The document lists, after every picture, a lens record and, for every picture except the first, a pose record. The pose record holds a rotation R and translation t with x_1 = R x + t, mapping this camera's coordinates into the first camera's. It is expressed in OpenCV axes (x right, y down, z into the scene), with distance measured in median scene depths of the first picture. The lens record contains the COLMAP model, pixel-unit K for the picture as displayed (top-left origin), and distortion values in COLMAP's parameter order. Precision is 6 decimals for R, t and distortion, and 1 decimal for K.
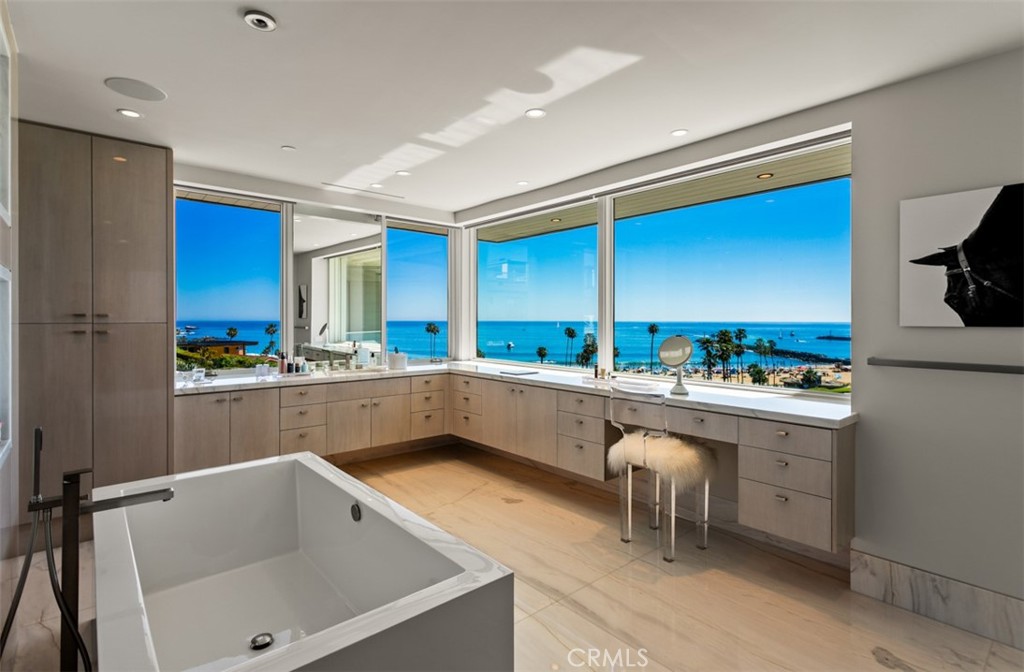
lens RADIAL K [[525.8, 0, 502.8], [0, 525.8, 327.0], [0, 0, 1]] dist [0.023640, -0.000800]
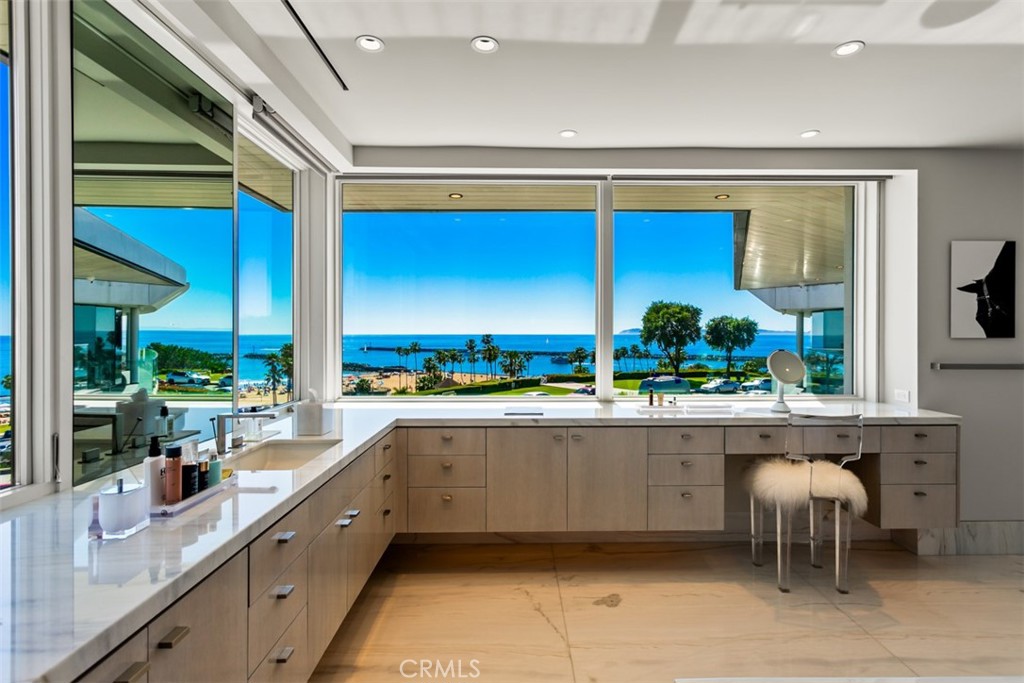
lens RADIAL K [[525.8, 0, 505.2], [0, 525.8, 341.0], [0, 0, 1]] dist [0.023640, -0.000800]
pose [[0.600941, -0.014338, 0.799165, -0.748978], [0.012877, 0.999883, 0.008256, -0.014780], [-0.799190, 0.005330, 0.601055, 0.865335]]
